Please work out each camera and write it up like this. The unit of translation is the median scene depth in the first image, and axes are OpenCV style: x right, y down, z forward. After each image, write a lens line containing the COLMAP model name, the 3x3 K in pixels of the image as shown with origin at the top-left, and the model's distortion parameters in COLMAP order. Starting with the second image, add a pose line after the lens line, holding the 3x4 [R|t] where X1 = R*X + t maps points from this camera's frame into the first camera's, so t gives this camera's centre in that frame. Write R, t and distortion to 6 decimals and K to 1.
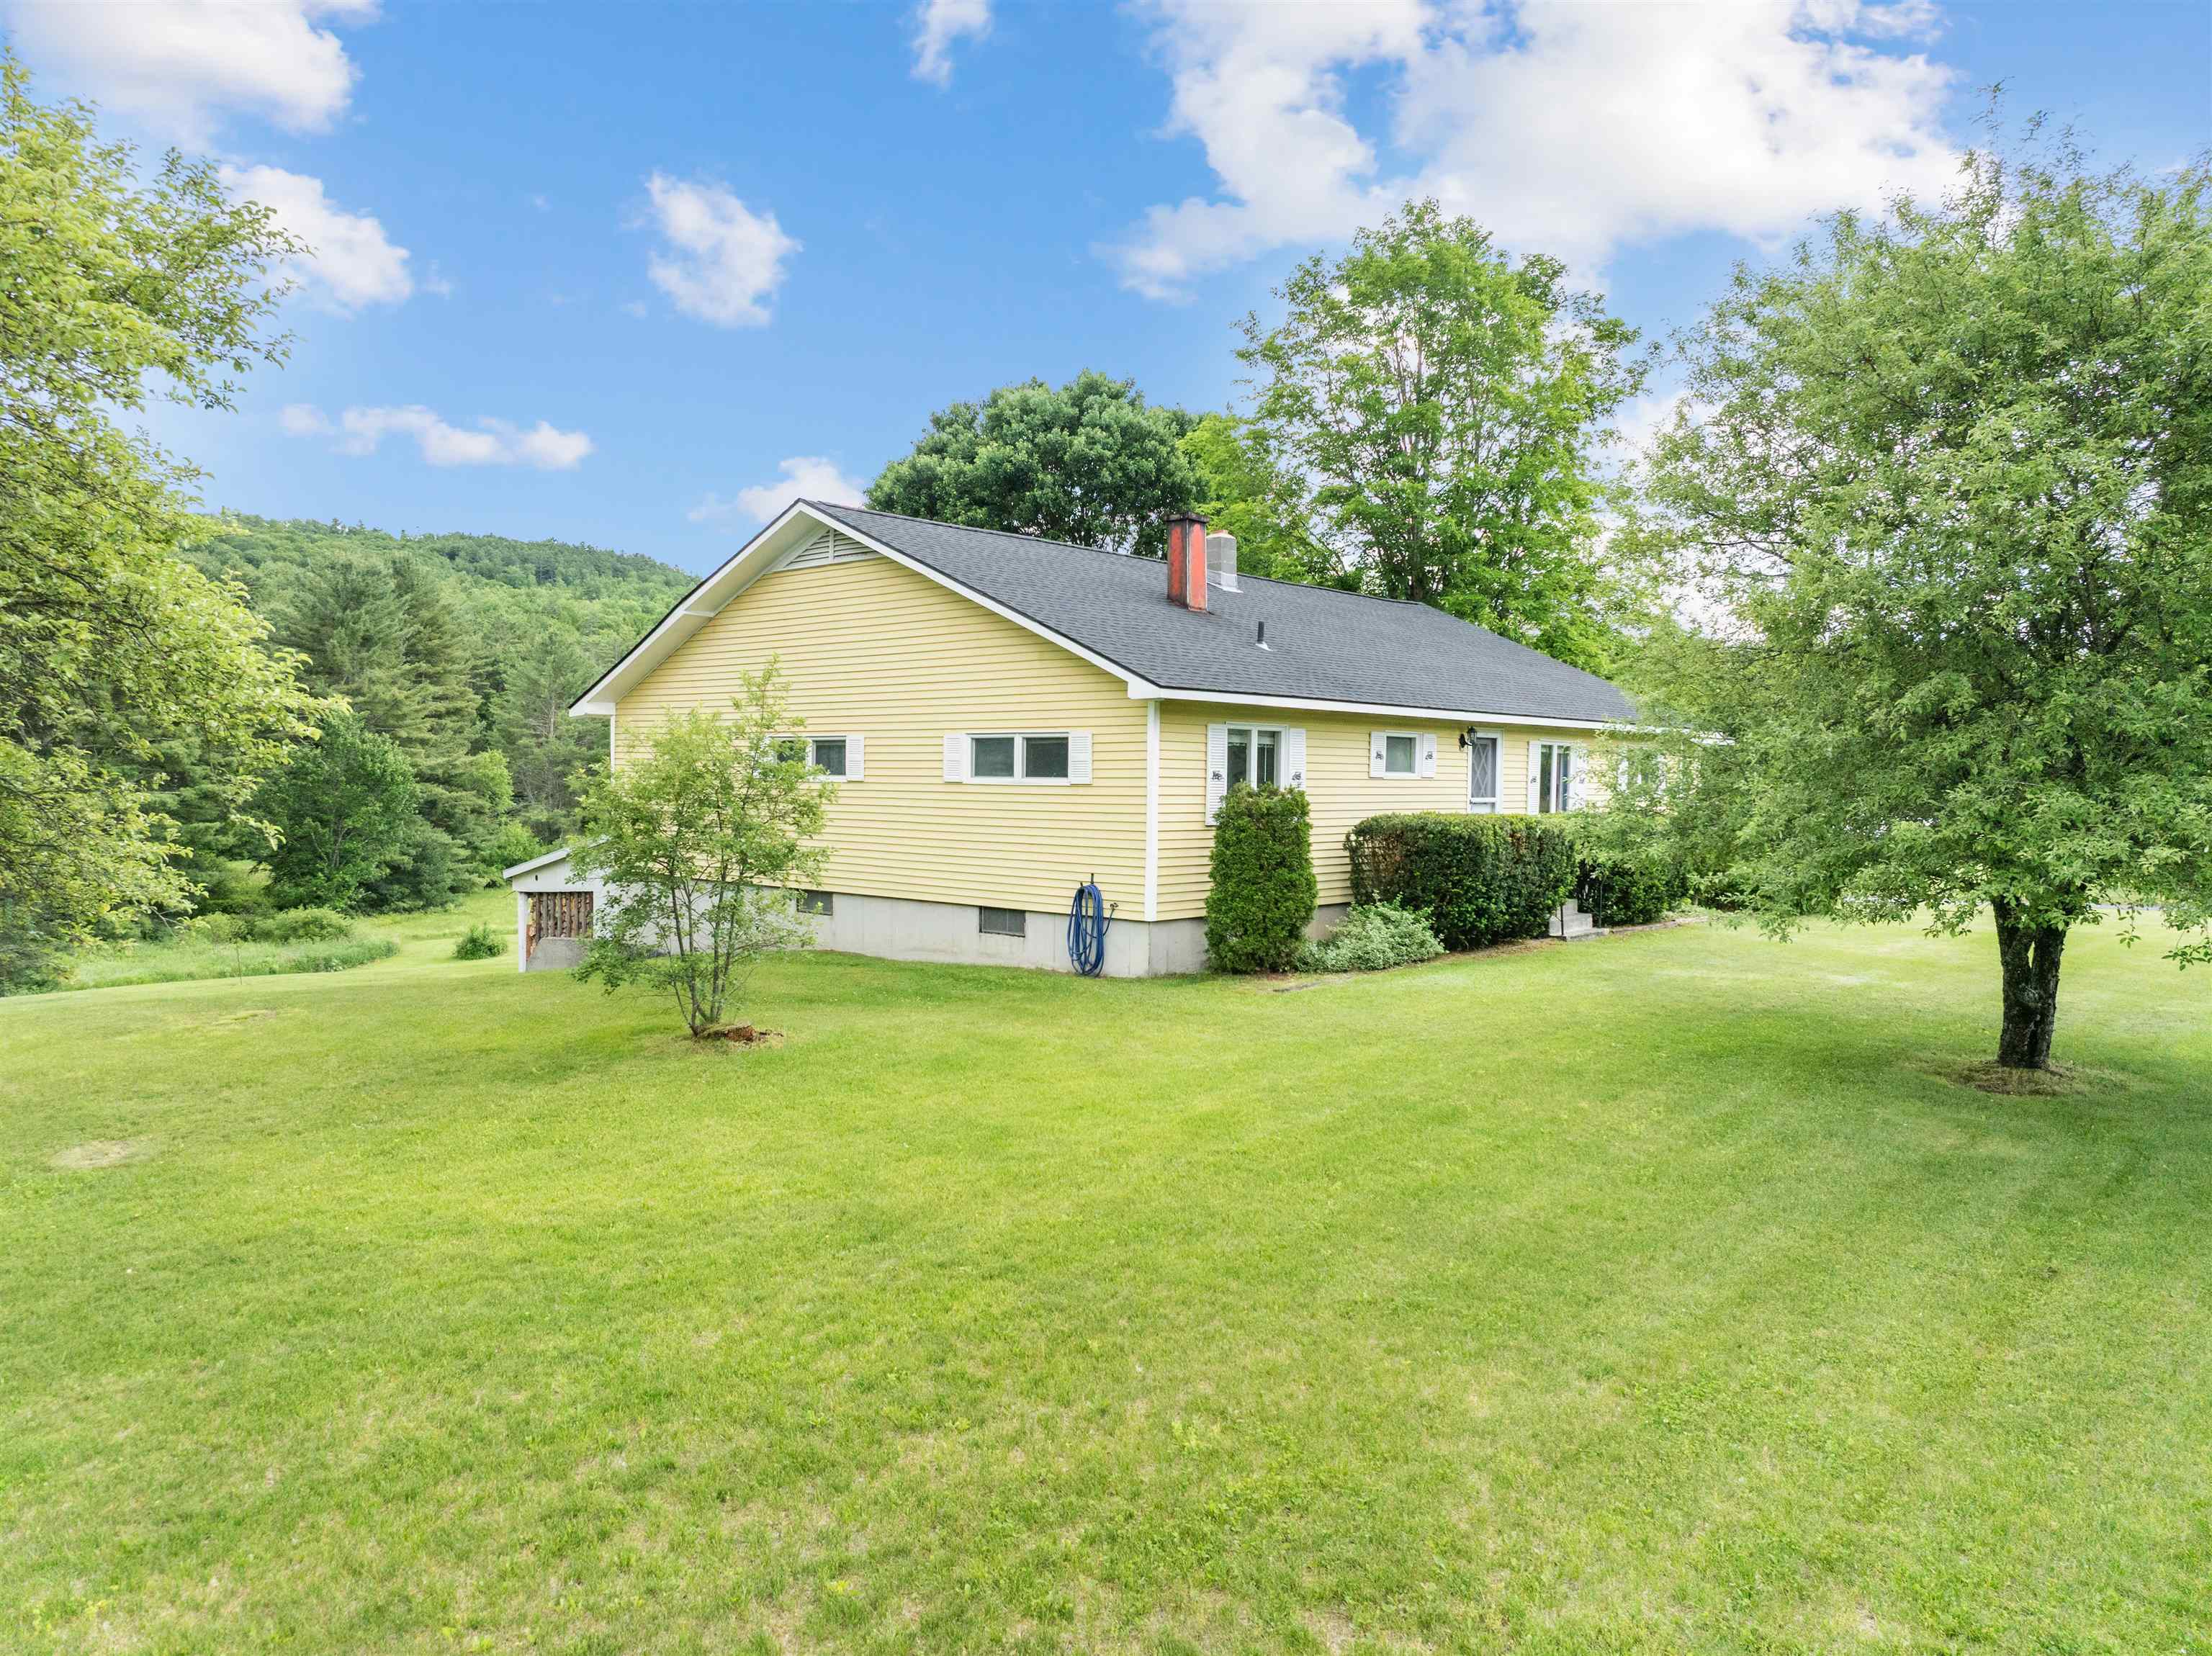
lens RADIAL K [[1558.0, 0, 1113.4], [0, 1558.0, 822.5], [0, 0, 1]] dist [-0.033285, -0.001580]
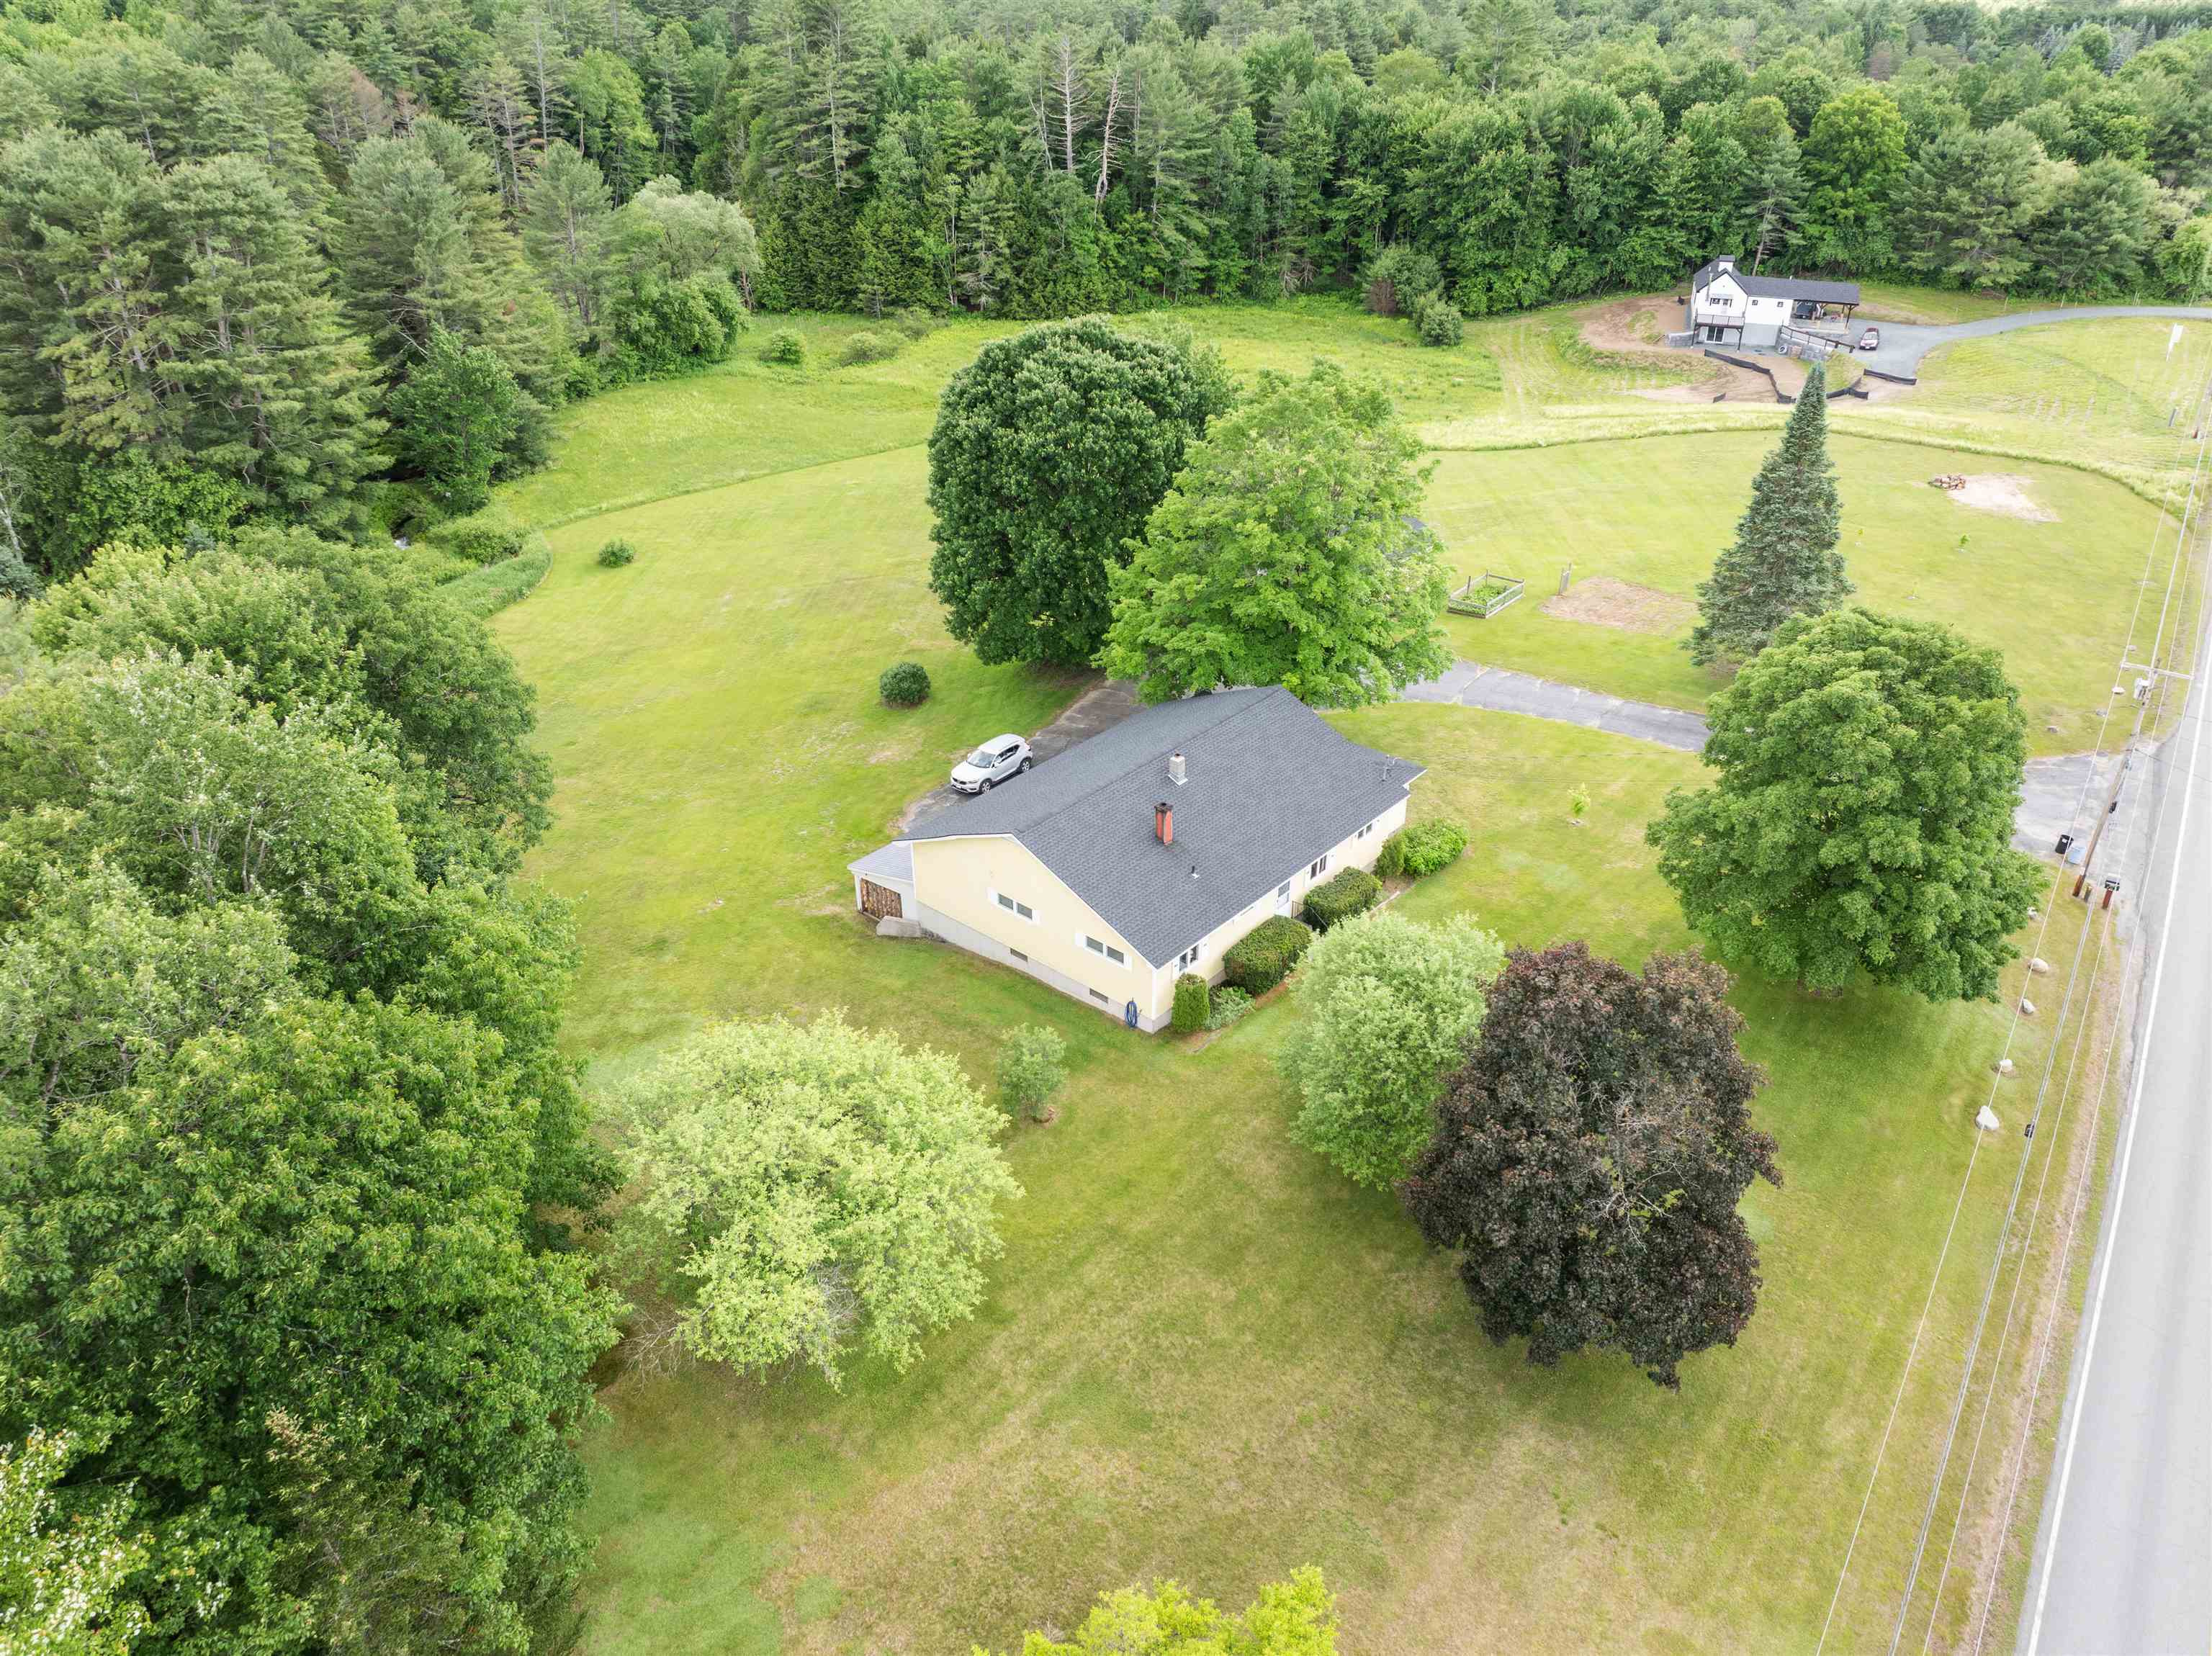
lens RADIAL K [[1558.0, 0, 1113.4], [0, 1558.0, 822.5], [0, 0, 1]] dist [-0.033285, -0.001580]
pose [[0.999387, -0.026350, 0.023053, -0.094146], [0.012473, 0.883211, 0.468811, -1.409519], [-0.032714, -0.468236, 0.882998, -1.226938]]
